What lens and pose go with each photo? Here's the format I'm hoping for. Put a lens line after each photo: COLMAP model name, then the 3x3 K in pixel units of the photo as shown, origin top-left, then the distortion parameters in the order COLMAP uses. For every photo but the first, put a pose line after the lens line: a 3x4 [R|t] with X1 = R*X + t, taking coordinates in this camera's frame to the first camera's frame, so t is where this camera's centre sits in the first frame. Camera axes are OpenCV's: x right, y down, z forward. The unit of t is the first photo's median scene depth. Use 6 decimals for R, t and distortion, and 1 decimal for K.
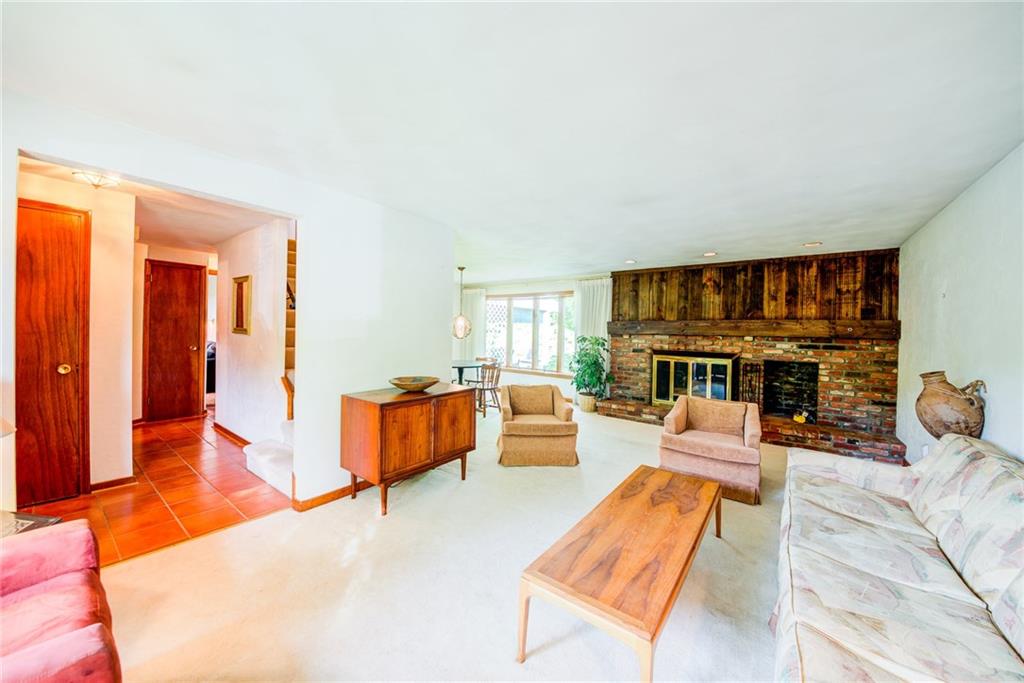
lens RADIAL K [[361.7, 0, 512.1], [0, 361.7, 333.7], [0, 0, 1]] dist [0.012328, -0.013172]
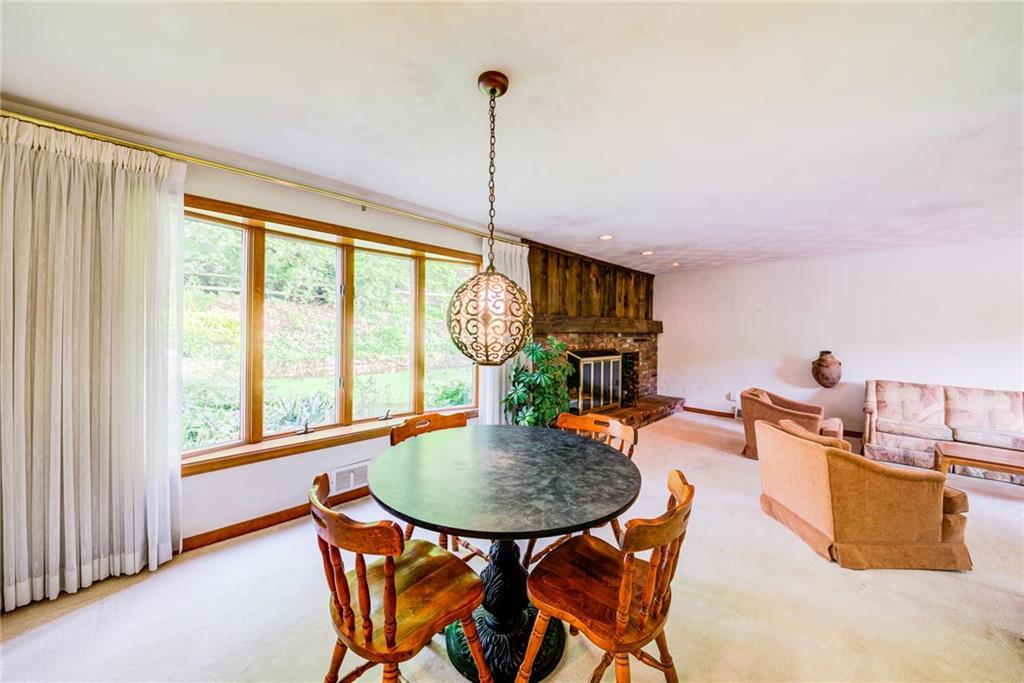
lens RADIAL K [[361.7, 0, 512.1], [0, 361.7, 333.7], [0, 0, 1]] dist [0.012328, -0.013172]
pose [[0.142074, -0.023294, 0.989582, -0.471245], [0.000467, 0.999725, 0.023466, -0.016445], [-0.989856, -0.002872, 0.142046, 1.137422]]
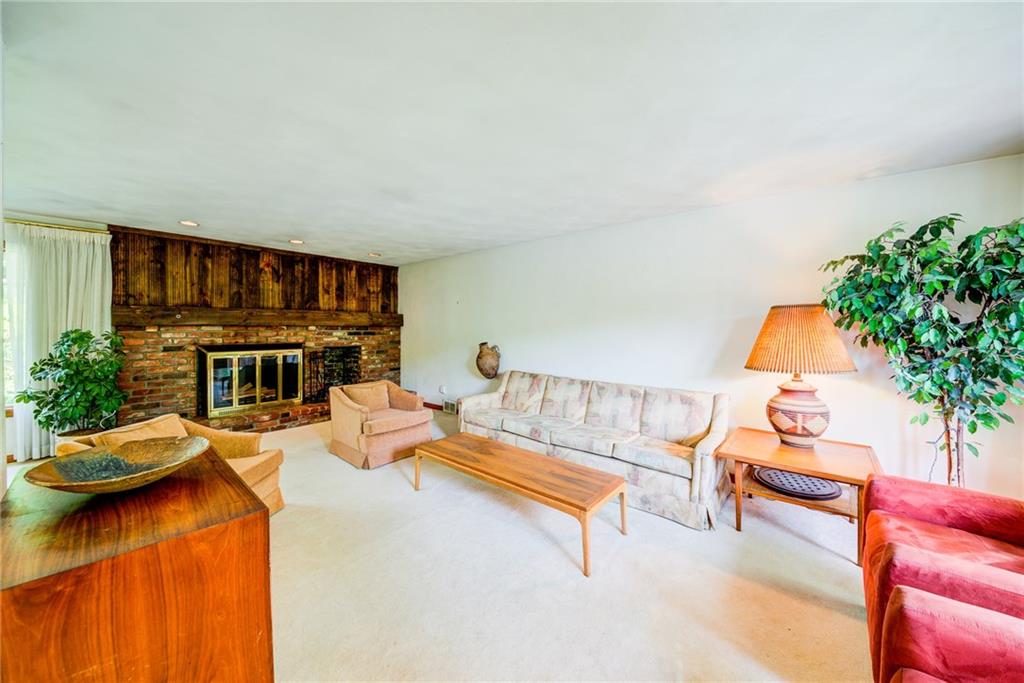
lens RADIAL K [[361.7, 0, 512.1], [0, 361.7, 333.7], [0, 0, 1]] dist [0.012328, -0.013172]
pose [[0.059782, -0.036361, 0.997549, -0.364196], [0.004990, 0.999335, 0.036128, -0.005371], [-0.998199, 0.002818, 0.059923, 0.342418]]
